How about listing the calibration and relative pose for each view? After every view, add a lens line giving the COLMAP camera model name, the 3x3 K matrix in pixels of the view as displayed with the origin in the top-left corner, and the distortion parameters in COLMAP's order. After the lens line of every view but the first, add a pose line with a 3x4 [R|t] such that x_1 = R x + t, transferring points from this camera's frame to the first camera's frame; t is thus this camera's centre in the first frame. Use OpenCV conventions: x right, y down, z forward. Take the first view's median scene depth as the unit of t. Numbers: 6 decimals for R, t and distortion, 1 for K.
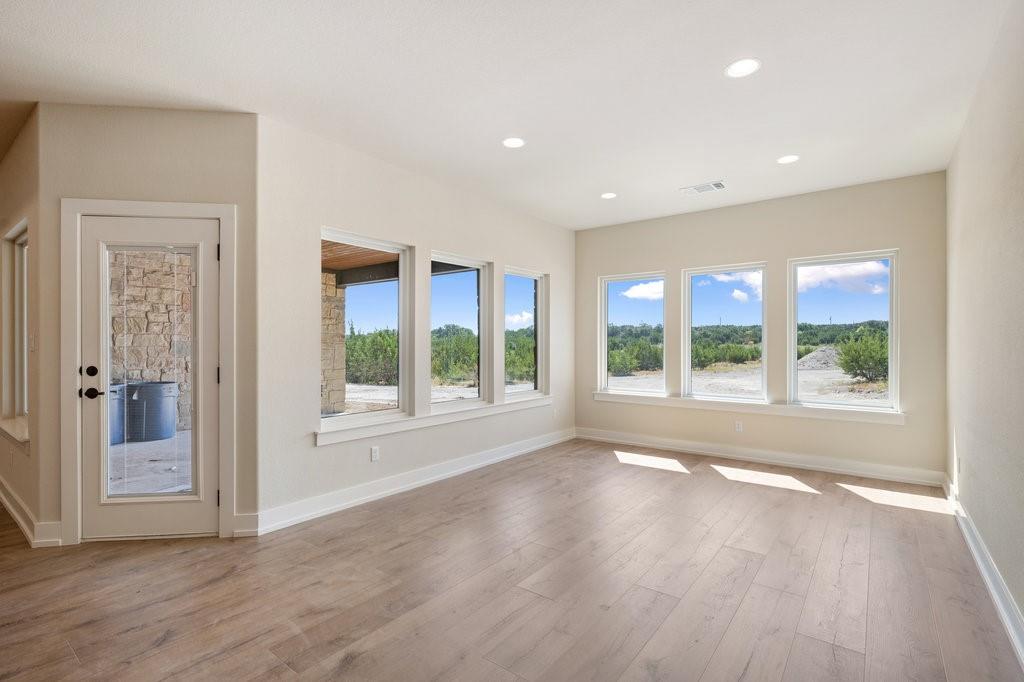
lens RADIAL K [[477.2, 0, 507.7], [0, 477.2, 342.3], [0, 0, 1]] dist [0.002837, 0.000106]
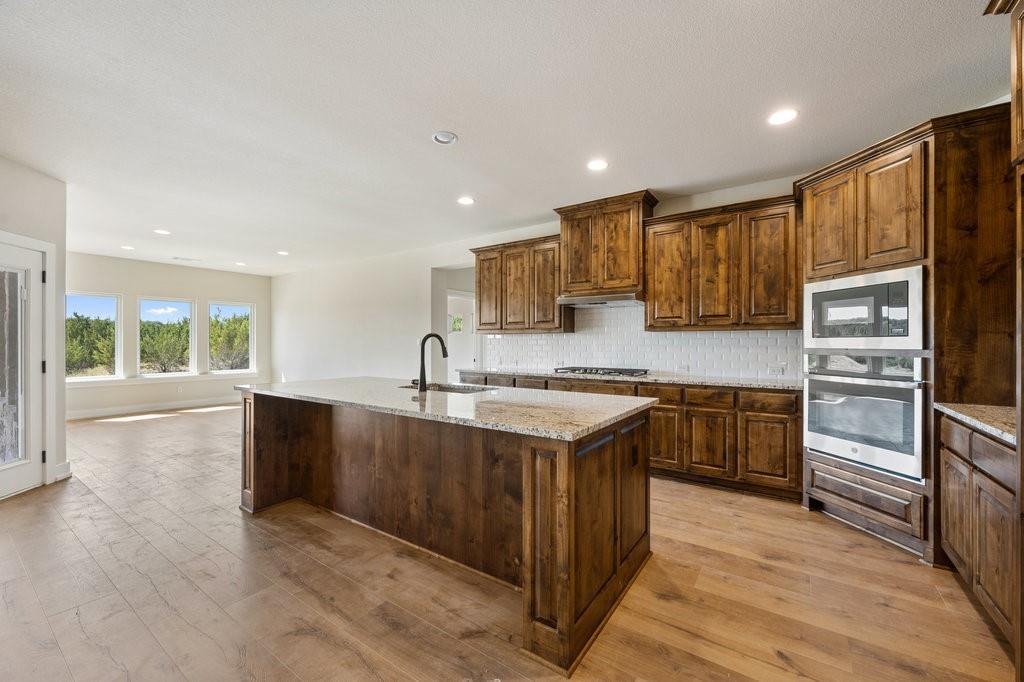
lens RADIAL K [[408.1, 0, 513.0], [0, 408.1, 343.1], [0, 0, 1]] dist [-0.000532, -0.000083]
pose [[-0.057496, 0.000461, 0.998346, -1.108504], [-0.003587, 0.999993, -0.000668, -0.001841], [-0.998339, -0.003619, -0.057494, -0.162206]]
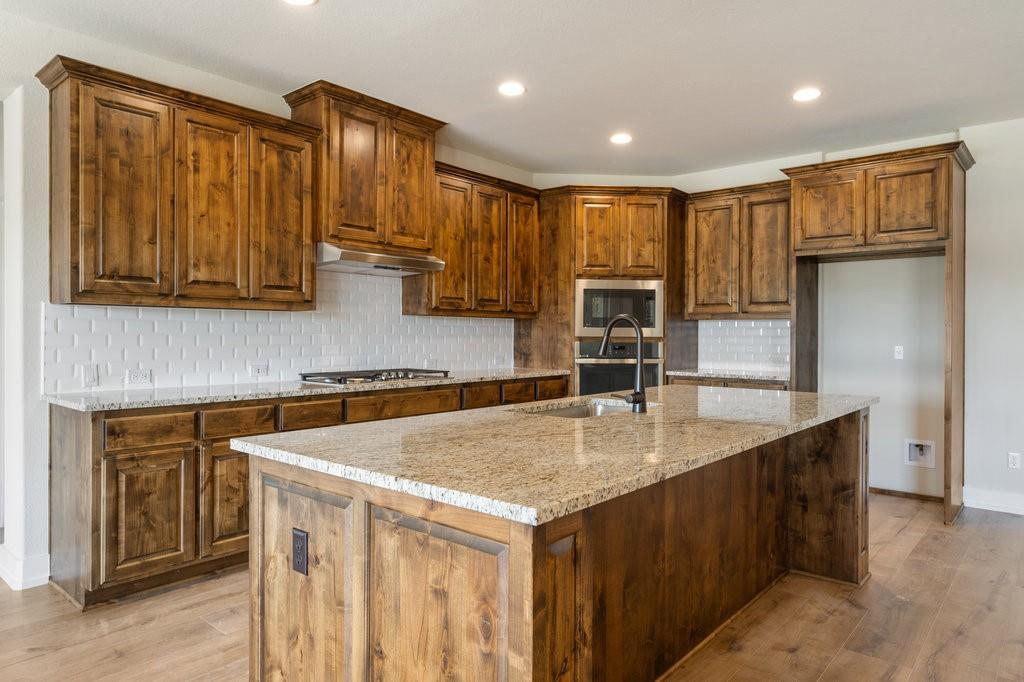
lens RADIAL K [[640.7, 0, 511.2], [0, 640.7, 337.0], [0, 0, 1]] dist [-0.002713, 0.000178]
pose [[-0.998878, -0.005512, 0.047035, -0.485628], [-0.005400, 0.999982, 0.002519, 0.002294], [-0.047048, 0.002262, -0.998890, 0.434984]]
